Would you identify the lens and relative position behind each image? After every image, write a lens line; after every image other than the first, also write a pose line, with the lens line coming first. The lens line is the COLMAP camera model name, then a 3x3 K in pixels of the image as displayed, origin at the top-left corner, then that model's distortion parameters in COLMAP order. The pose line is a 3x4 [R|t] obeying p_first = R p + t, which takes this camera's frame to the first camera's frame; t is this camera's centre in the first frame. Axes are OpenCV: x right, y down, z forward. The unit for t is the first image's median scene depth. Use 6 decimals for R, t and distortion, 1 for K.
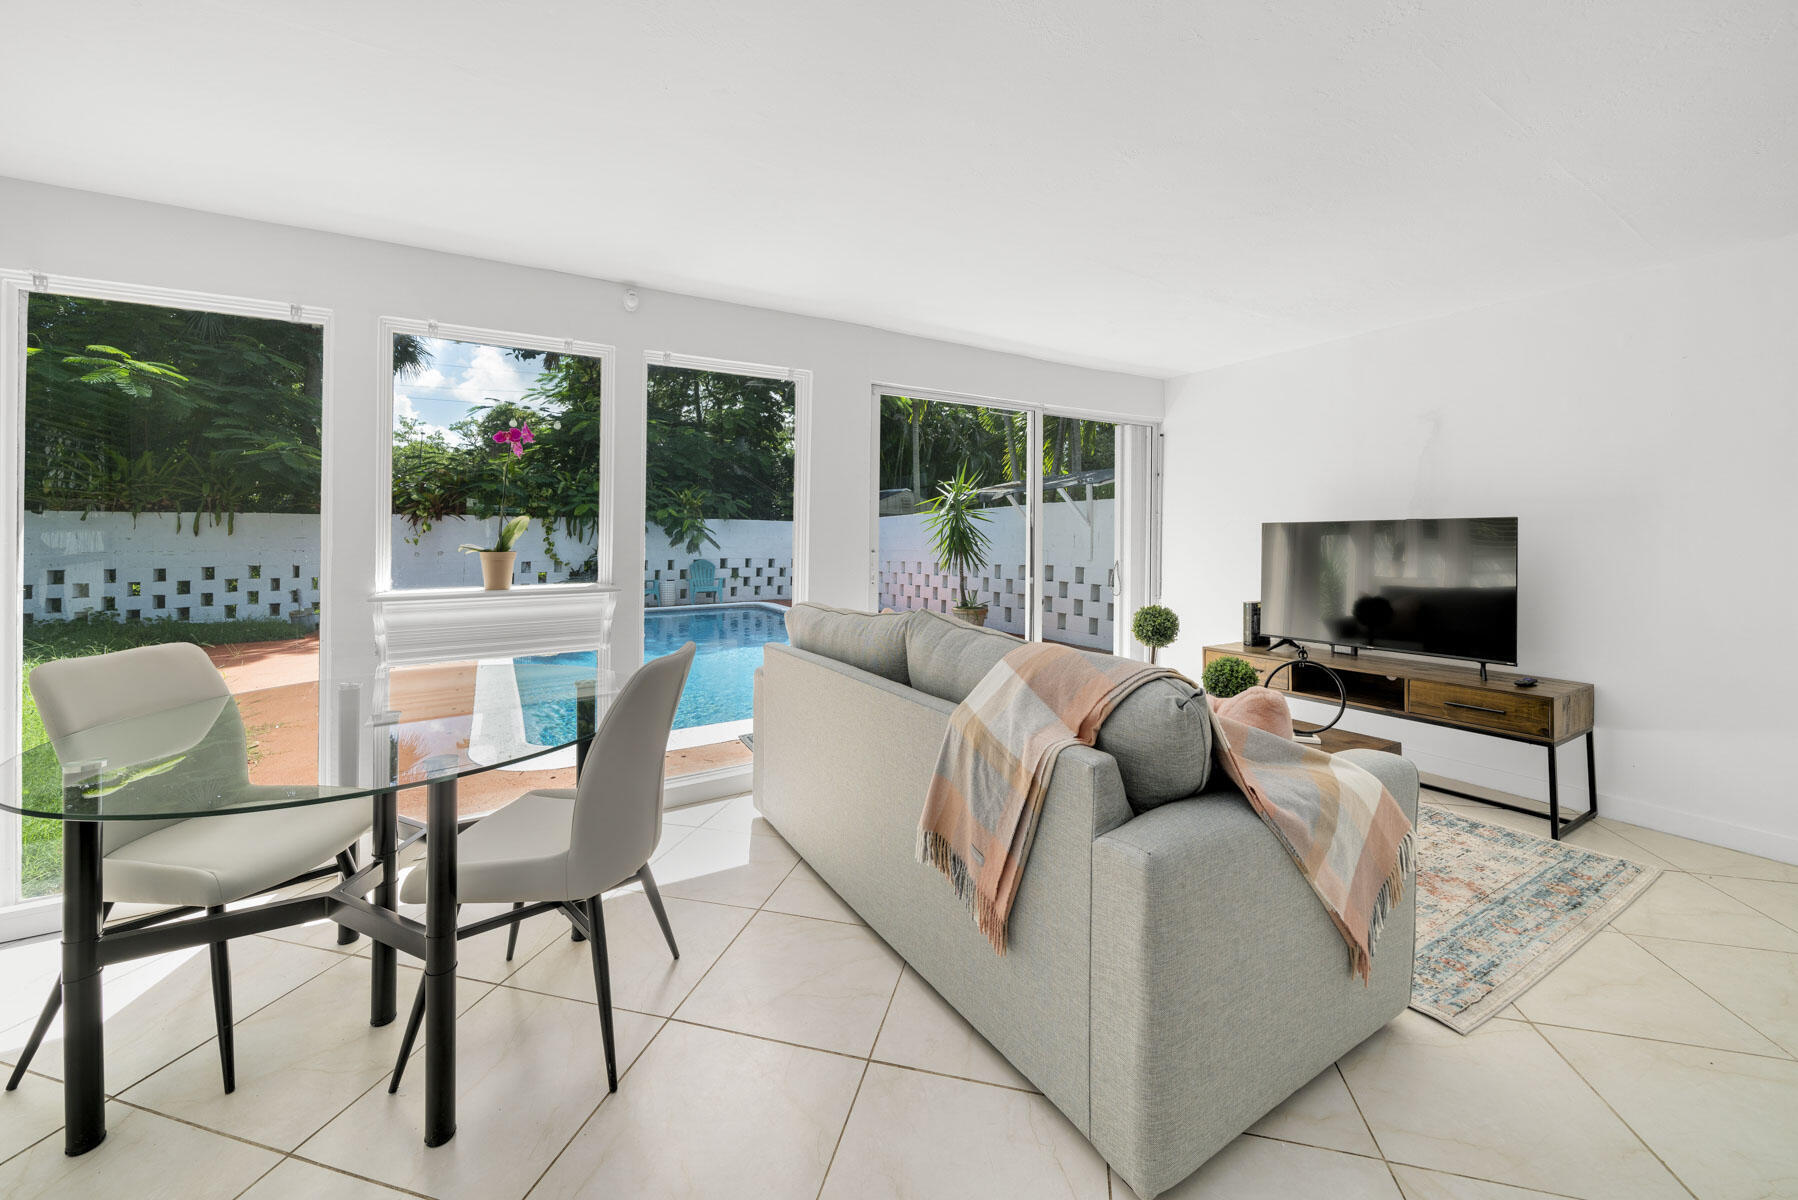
lens RADIAL K [[685.9, 0, 883.4], [0, 685.9, 532.9], [0, 0, 1]] dist [-0.000912, -0.000704]
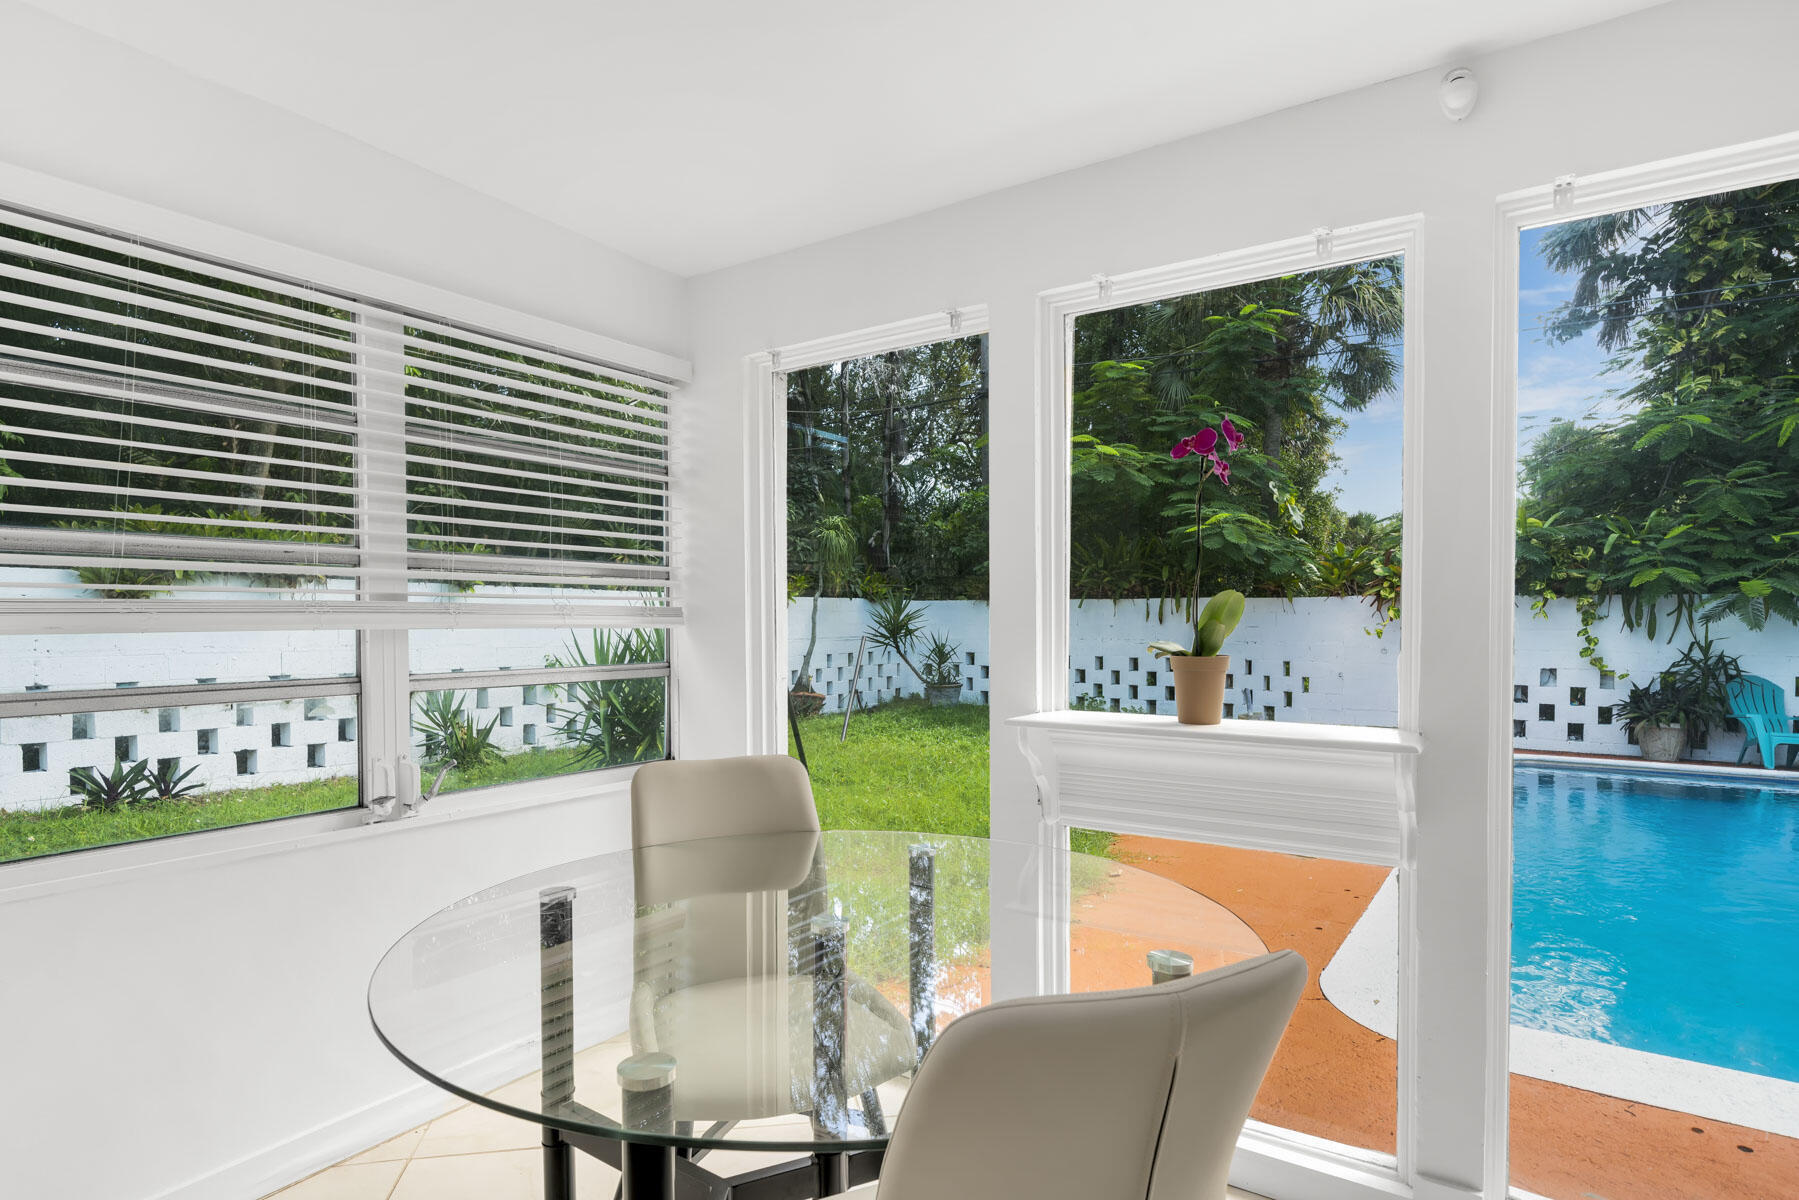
lens RADIAL K [[948.8, 0, 883.3], [0, 948.8, 628.7], [0, 0, 1]] dist [0.000976, 0.000862]
pose [[0.414746, 0.009706, -0.909886, 0.009319], [-0.002322, 0.999951, 0.009609, -0.000532], [0.909934, -0.001873, 0.414748, 0.124890]]
